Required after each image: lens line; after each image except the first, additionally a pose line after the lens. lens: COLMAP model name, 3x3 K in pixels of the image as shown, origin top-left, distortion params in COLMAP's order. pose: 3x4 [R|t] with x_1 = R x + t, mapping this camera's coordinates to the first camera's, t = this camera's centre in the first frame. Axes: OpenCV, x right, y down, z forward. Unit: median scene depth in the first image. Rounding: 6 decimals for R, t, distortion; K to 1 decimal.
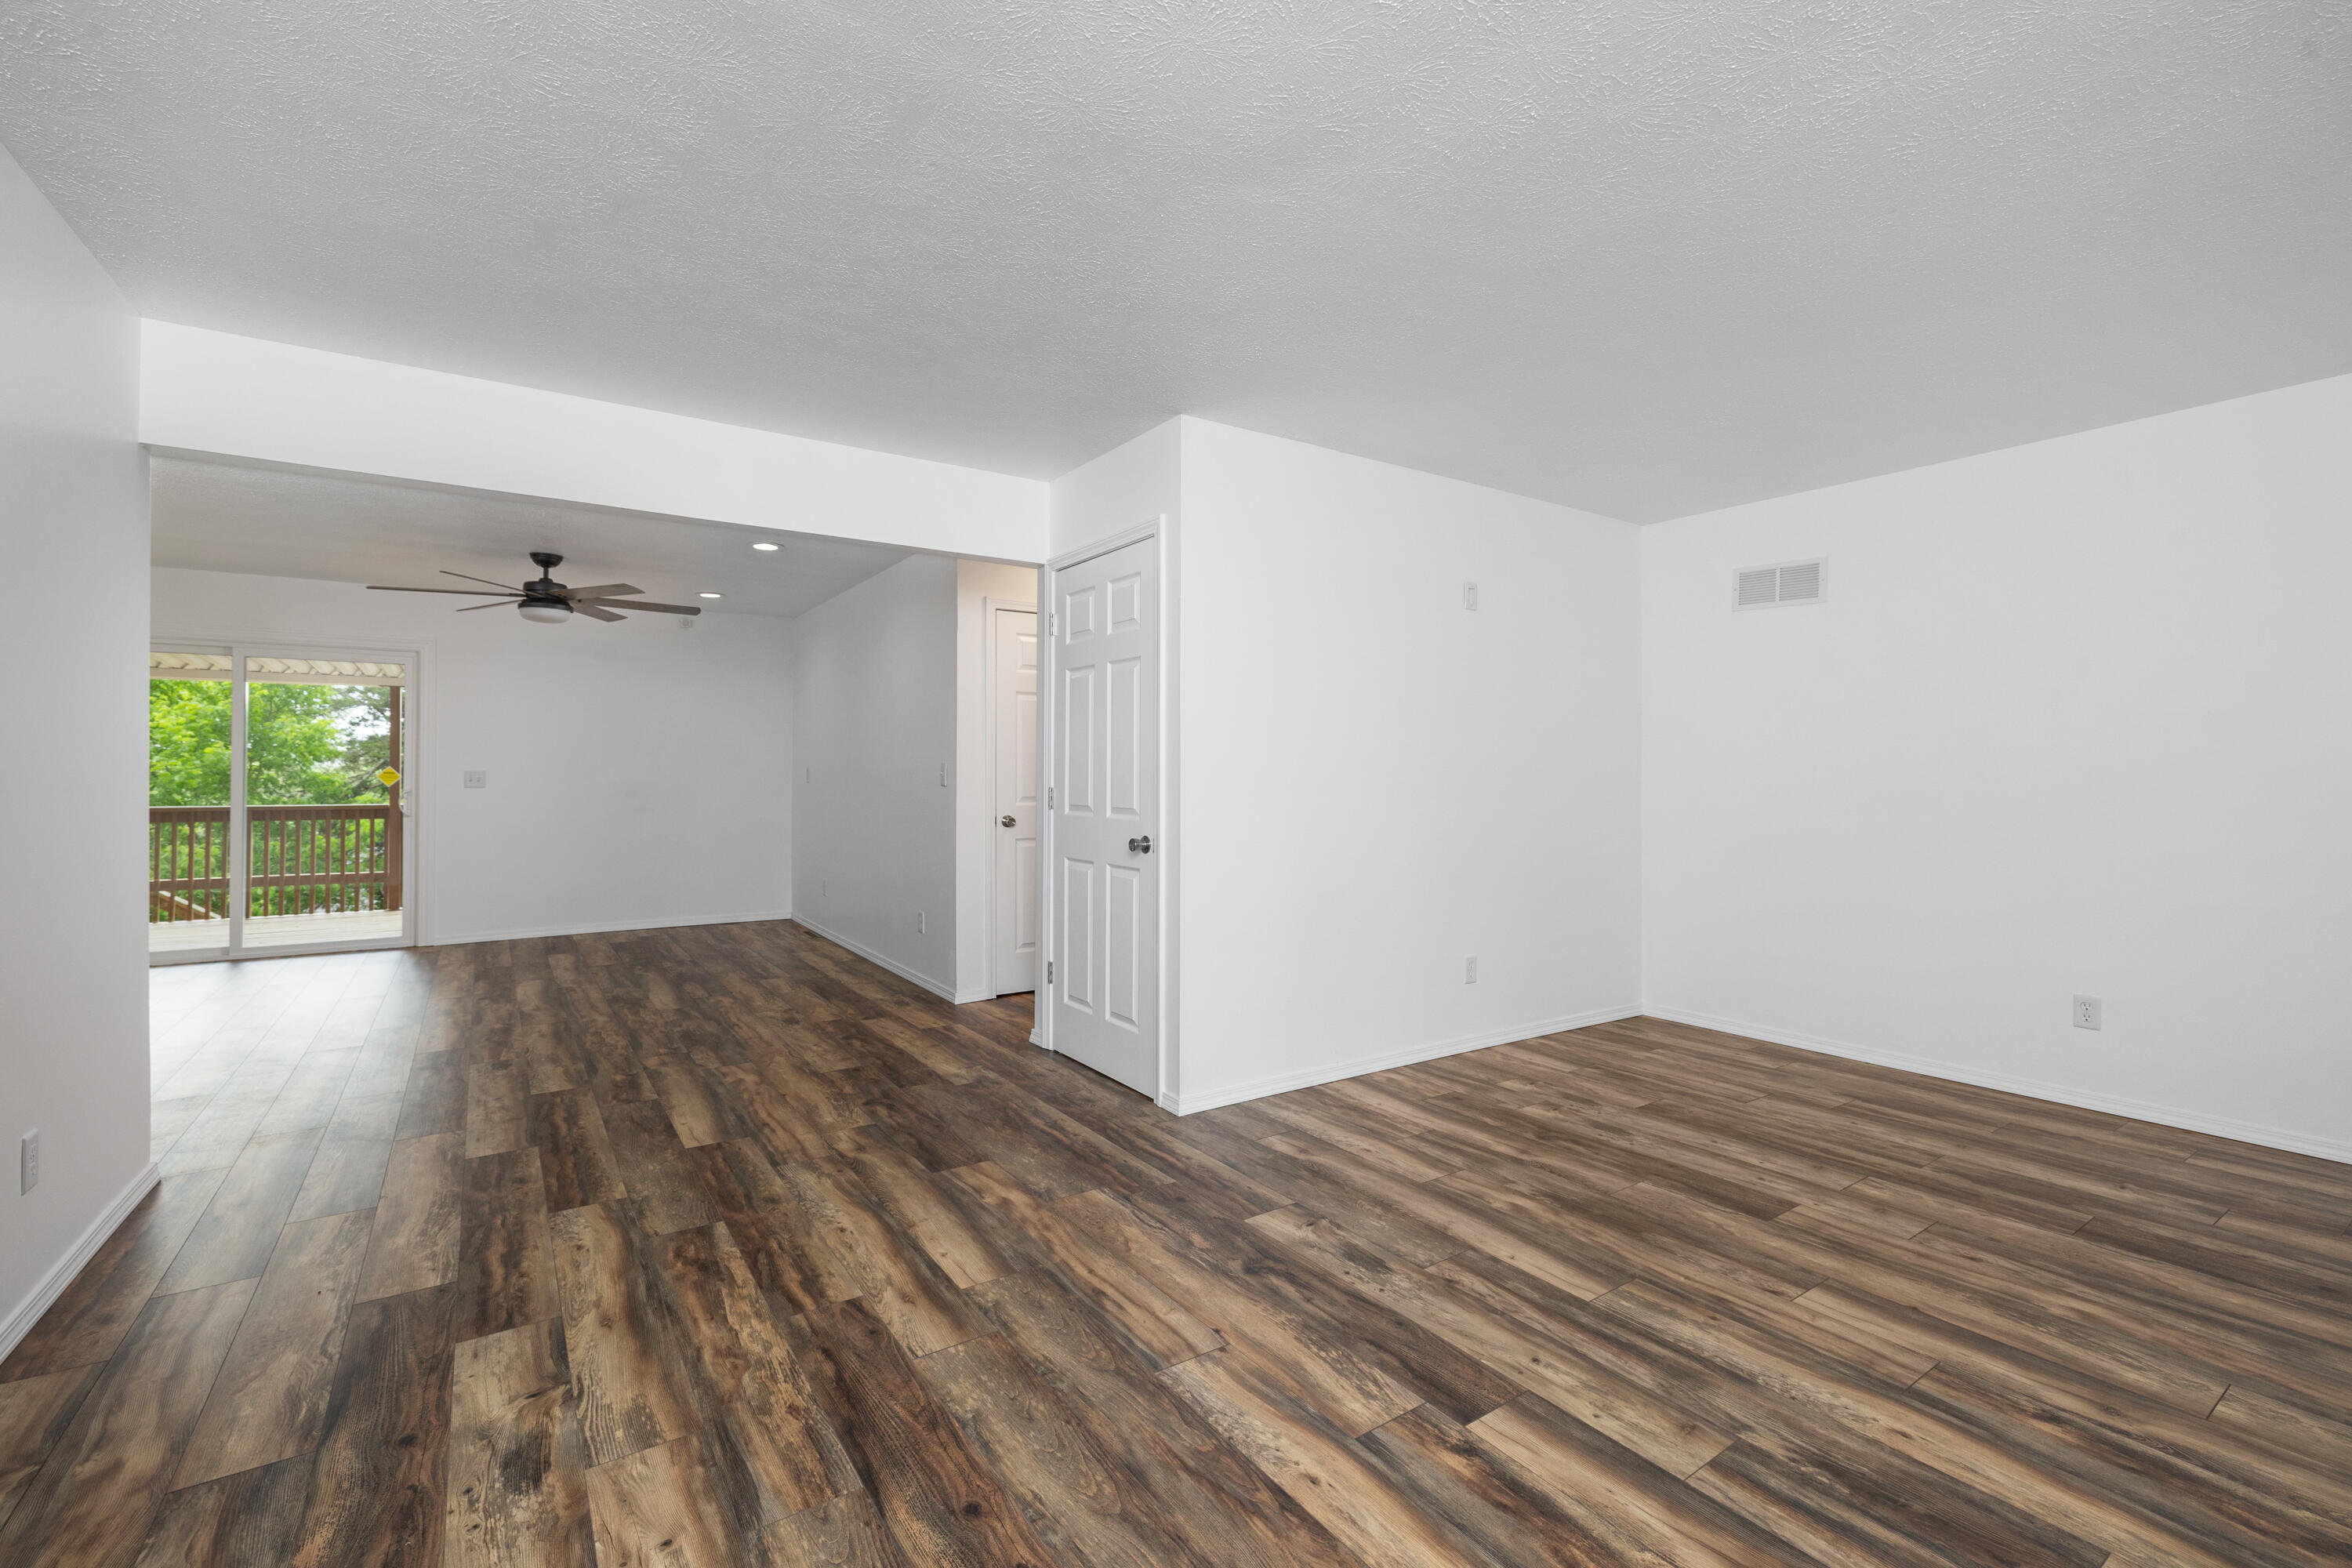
lens RADIAL K [[1012.5, 0, 1189.4], [0, 1012.5, 779.9], [0, 0, 1]] dist [0.006121, -0.001117]
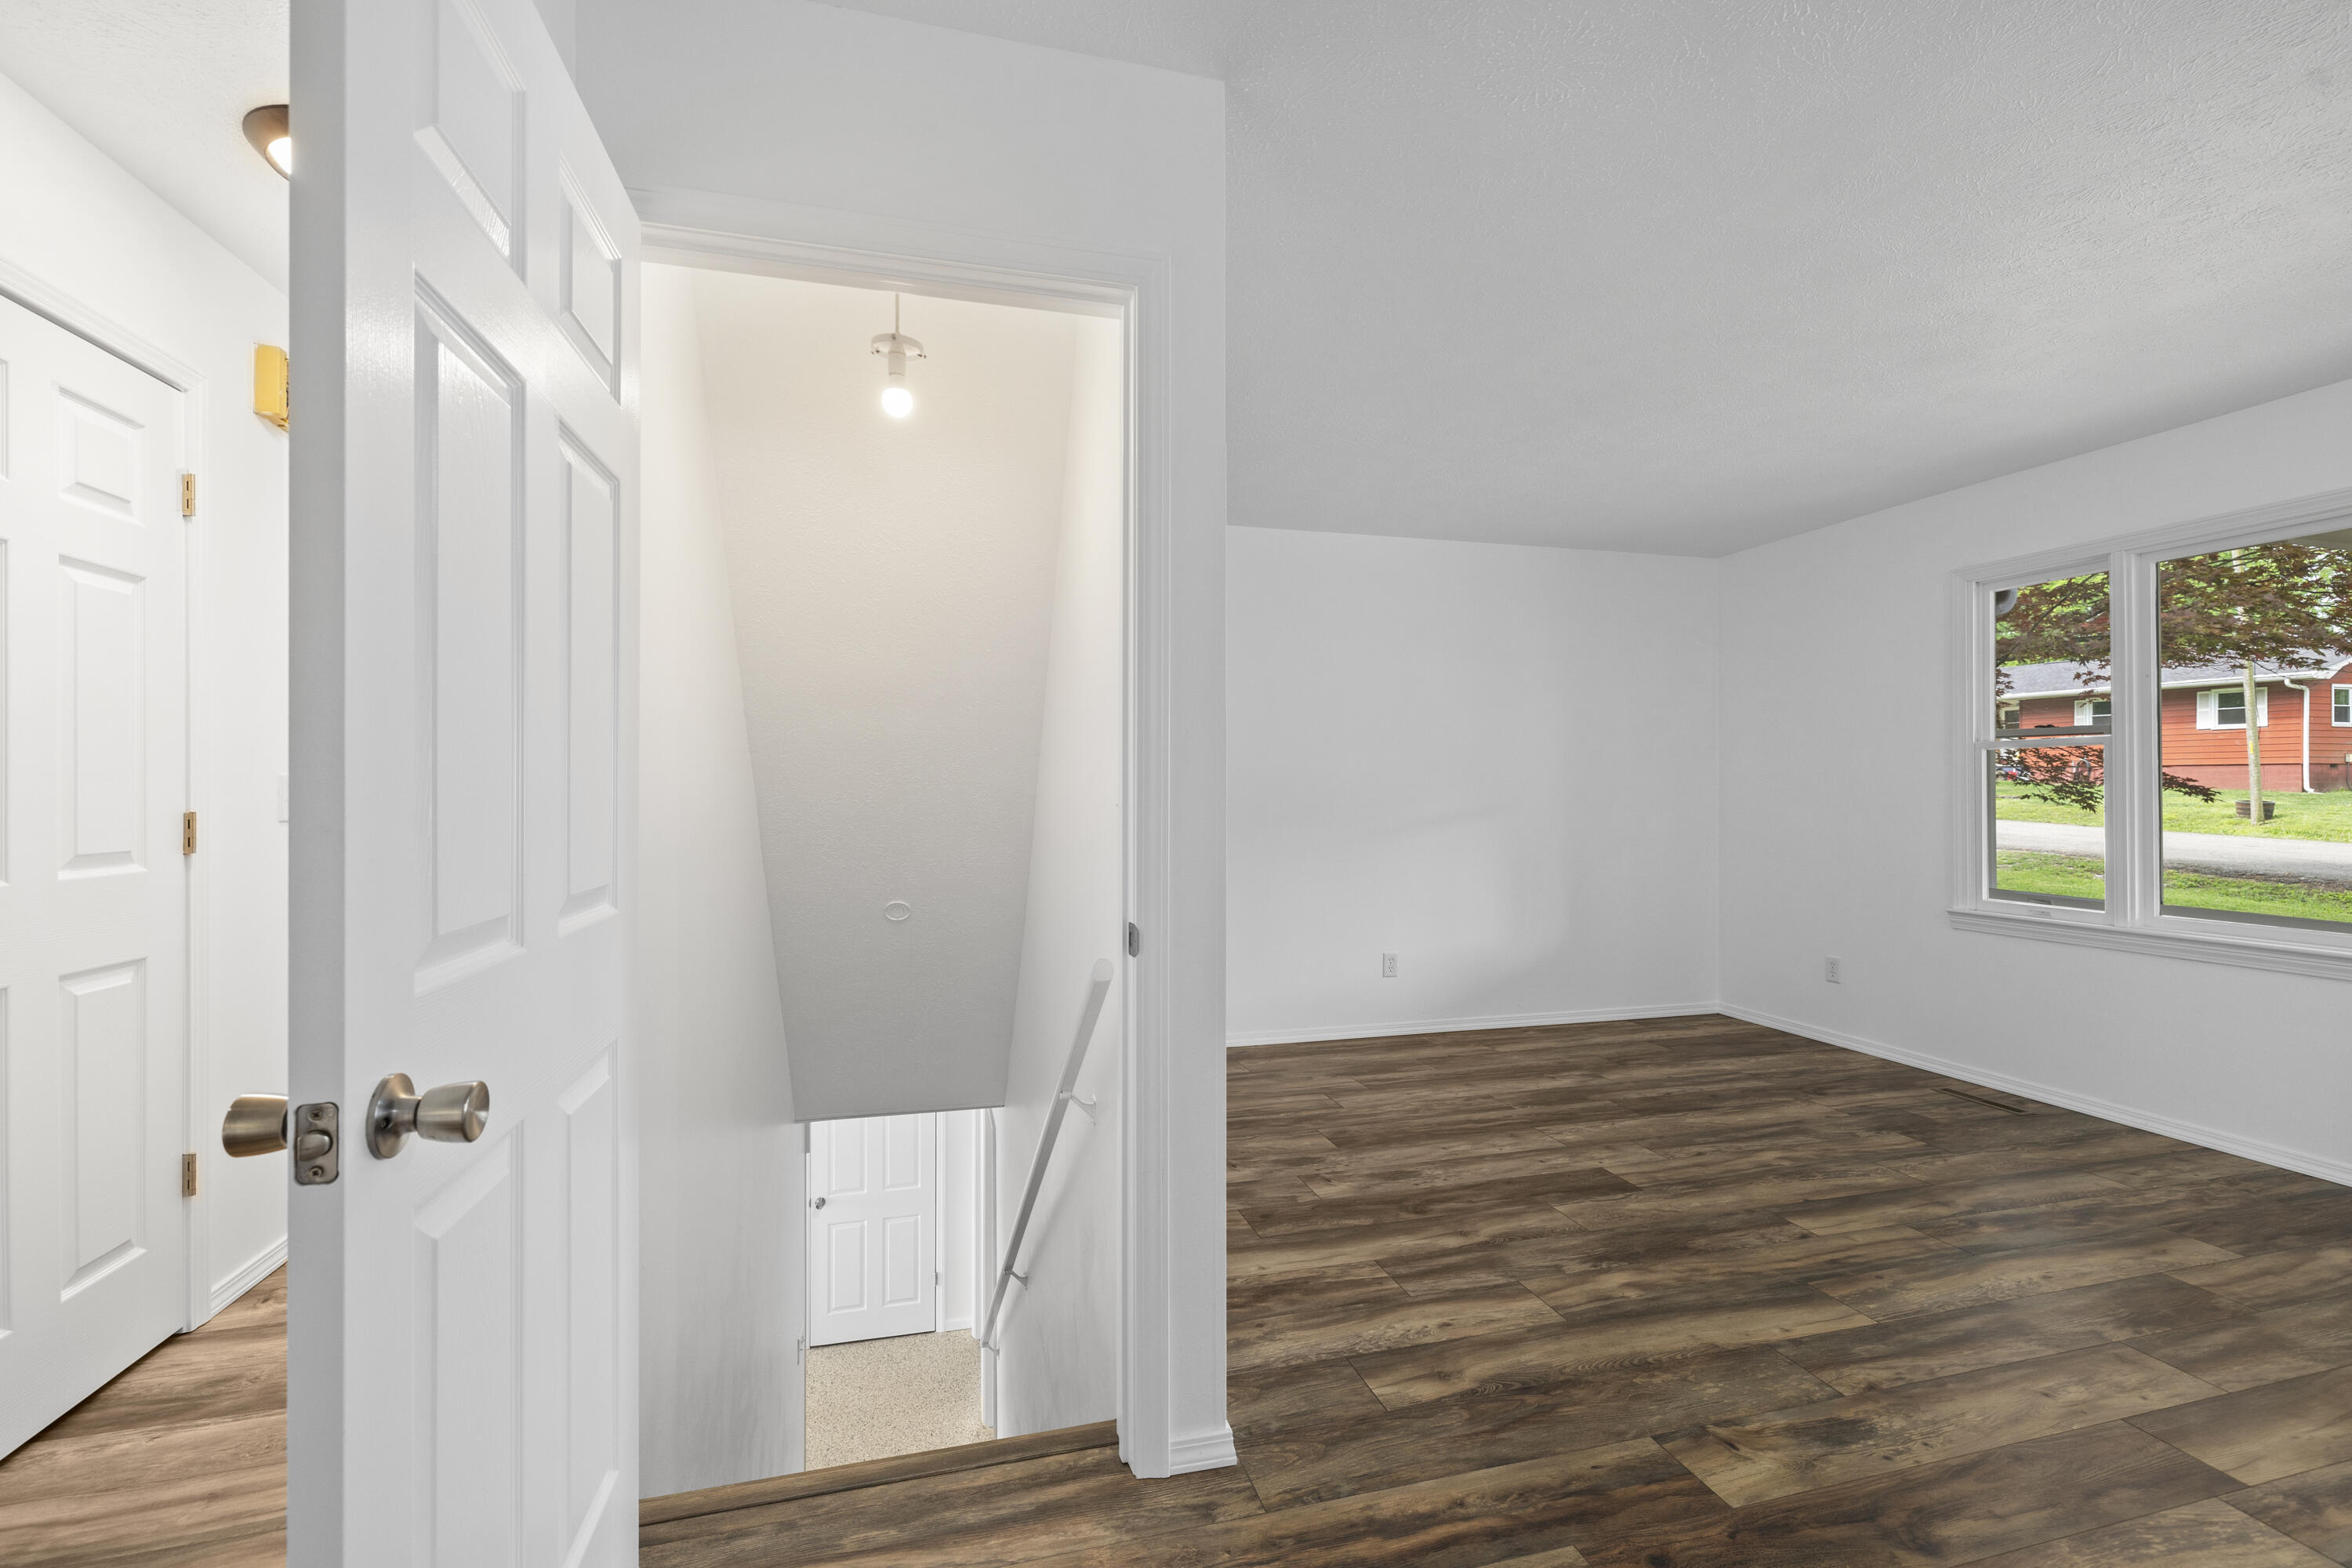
lens RADIAL K [[1012.5, 0, 1185.2], [0, 1012.5, 778.2], [0, 0, 1]] dist [0.006121, -0.001117]
pose [[0.328714, 0.009888, 0.944378, -0.615835], [0.005284, 0.999910, -0.012308, -0.002169], [-0.944415, 0.009036, 0.328632, 1.060503]]
